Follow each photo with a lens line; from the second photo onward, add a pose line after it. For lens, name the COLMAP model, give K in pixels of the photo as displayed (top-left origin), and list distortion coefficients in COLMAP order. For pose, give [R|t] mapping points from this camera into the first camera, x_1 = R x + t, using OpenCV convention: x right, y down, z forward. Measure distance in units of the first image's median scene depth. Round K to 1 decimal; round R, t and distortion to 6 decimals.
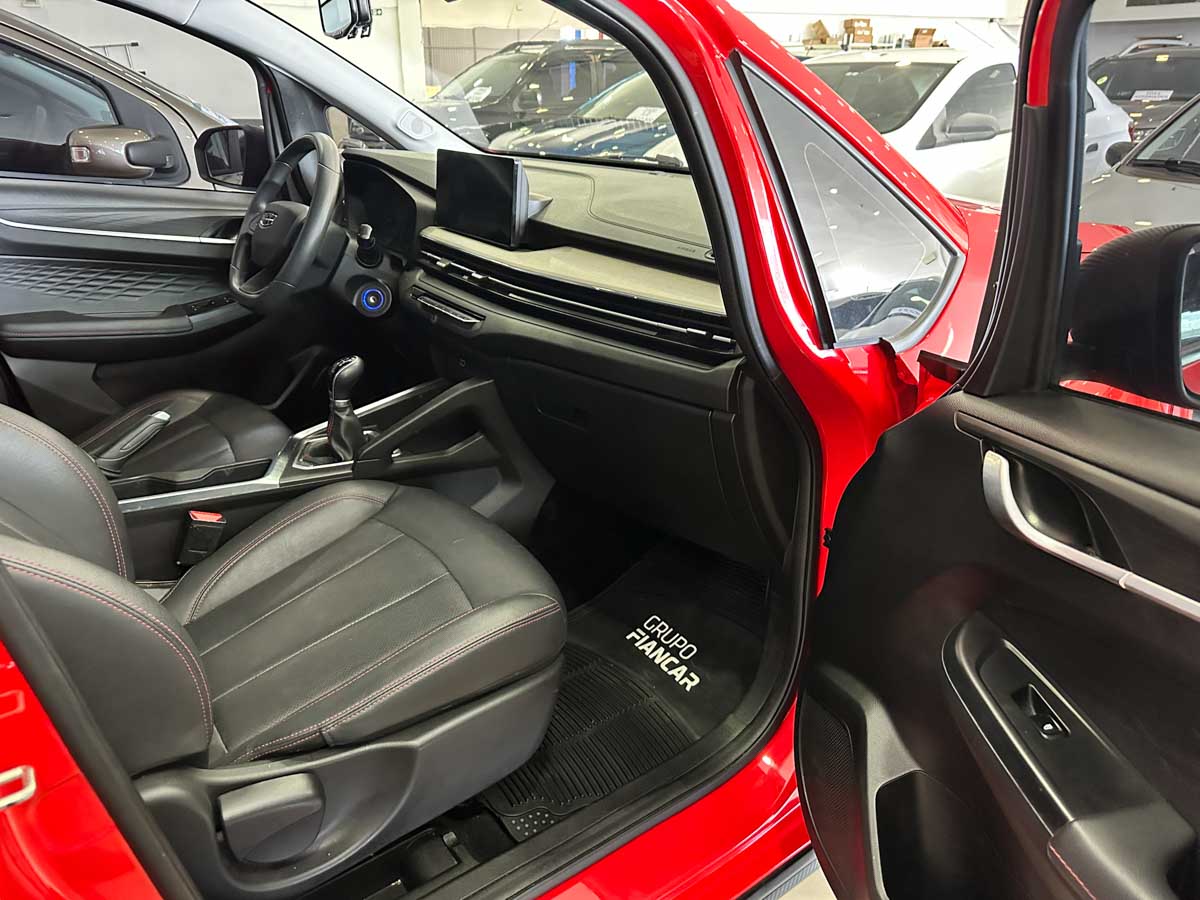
lens RADIAL K [[792.3, 0, 600.0], [0, 792.3, 450.0], [0, 0, 1]] dist [0.080327, -0.084182]
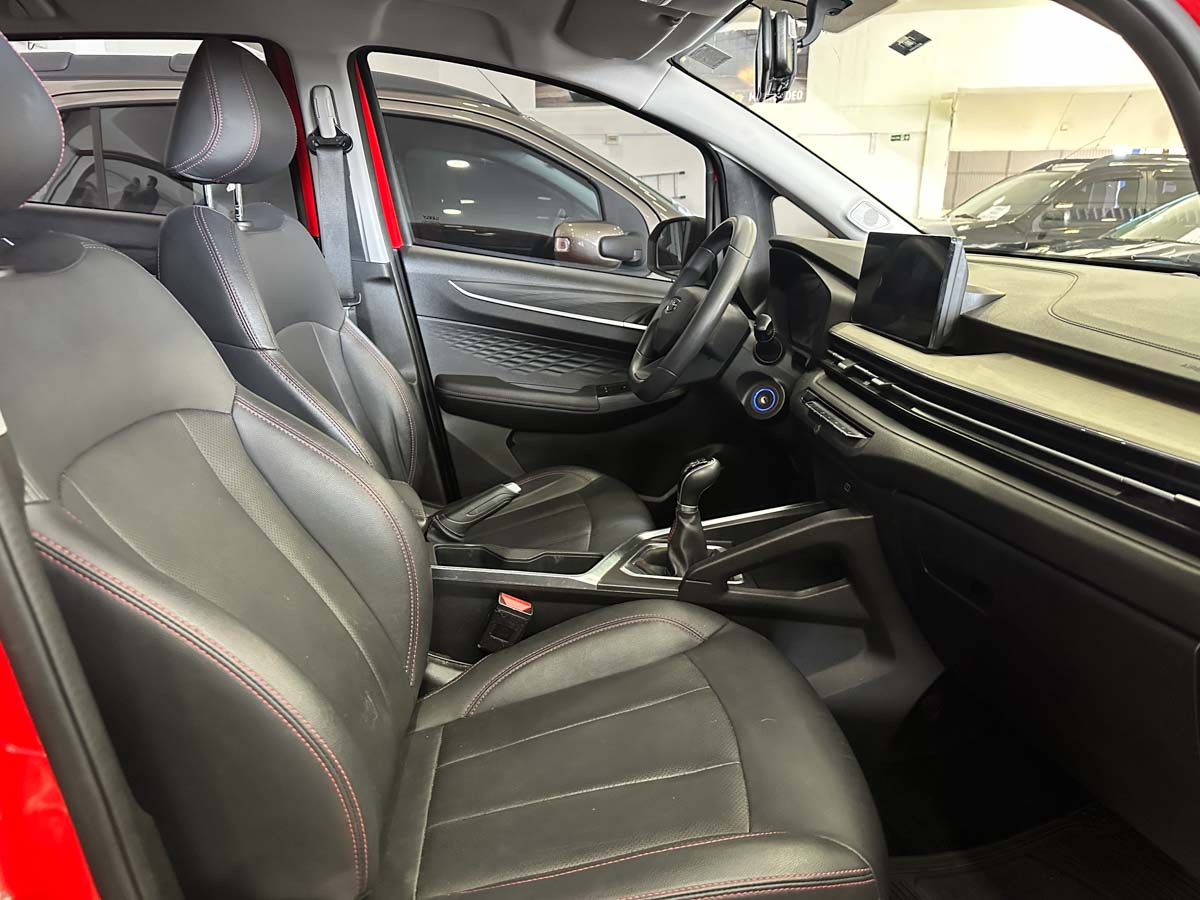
lens RADIAL K [[849.1, 0, 600.0], [0, 849.1, 450.0], [0, 0, 1]] dist [0.165462, -0.265258]
pose [[0.856648, 0.152822, -0.492747, 0.035535], [-0.220610, 0.971900, -0.082107, -0.022198], [0.466353, 0.179042, 0.866290, 0.138542]]
